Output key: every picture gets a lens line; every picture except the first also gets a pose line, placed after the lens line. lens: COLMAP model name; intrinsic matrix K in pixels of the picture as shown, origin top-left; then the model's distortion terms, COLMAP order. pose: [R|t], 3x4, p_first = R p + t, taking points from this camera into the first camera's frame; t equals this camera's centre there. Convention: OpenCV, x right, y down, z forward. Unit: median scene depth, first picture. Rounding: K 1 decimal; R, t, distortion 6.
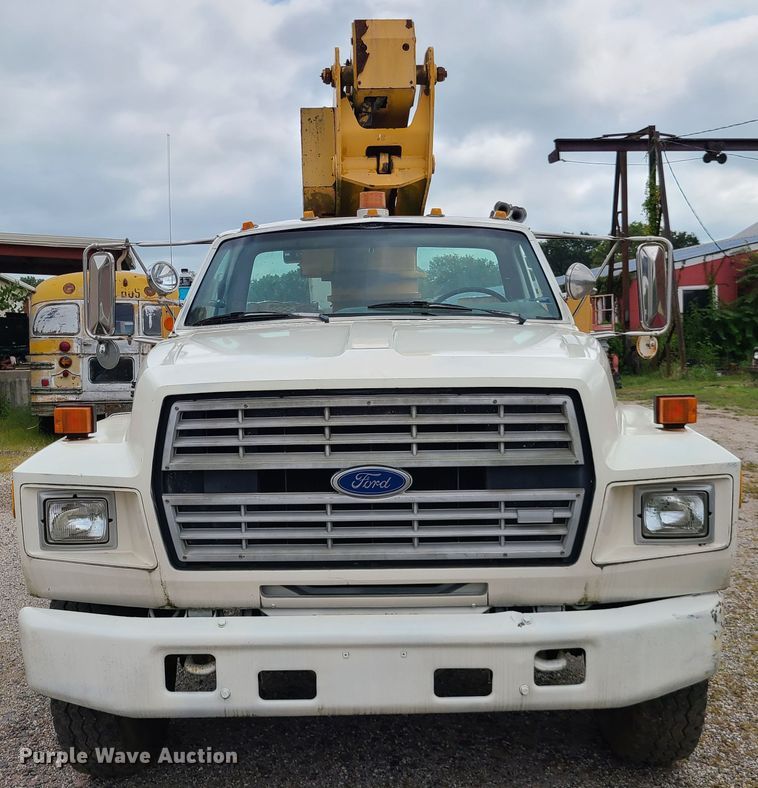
lens RADIAL K [[961.8, 0, 367.8], [0, 961.8, 411.7], [0, 0, 1]] dist [0.023729, 0.000000]
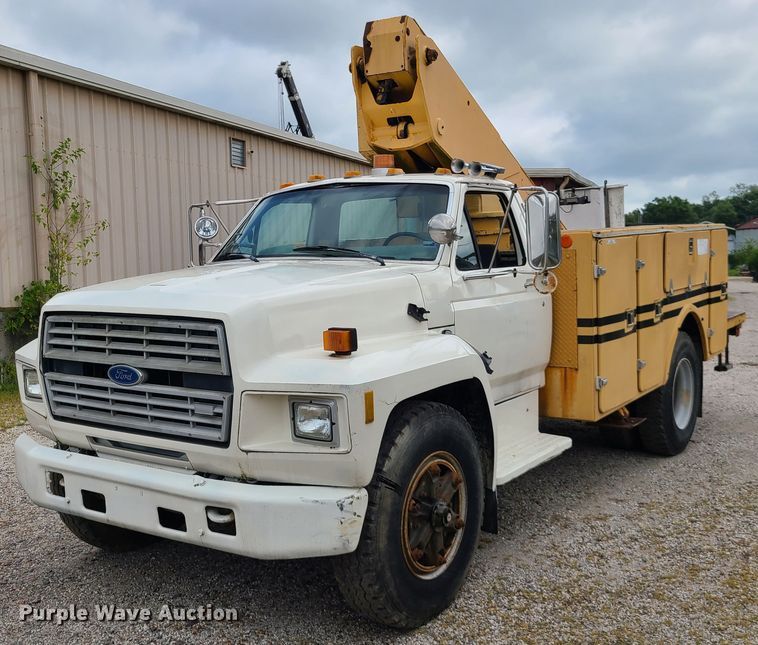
lens RADIAL K [[848.0, 0, 381.1], [0, 848.0, 324.4], [0, 0, 1]] dist [0.018660, 0.000000]
pose [[0.833530, 0.052179, -0.550004, 1.037942], [-0.044258, 0.998637, 0.027669, -0.059327], [0.550698, 0.001279, 0.834704, 0.109309]]
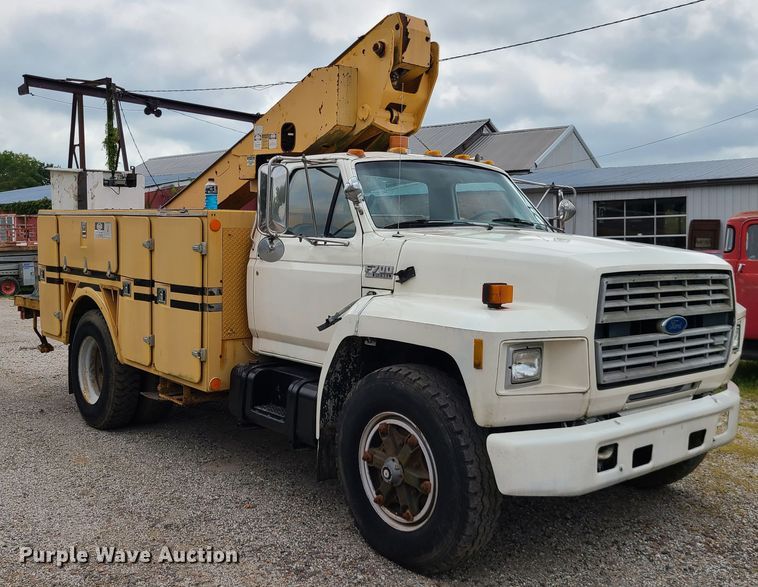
lens RADIAL K [[793.7, 0, 378.8], [0, 793.7, 289.6], [0, 0, 1]] dist [0.057497, 0.000000]
pose [[0.744263, -0.011101, 0.667794, -1.284511], [0.033182, 0.999242, -0.020371, 0.021515], [-0.667062, 0.037321, 0.744067, 0.296540]]
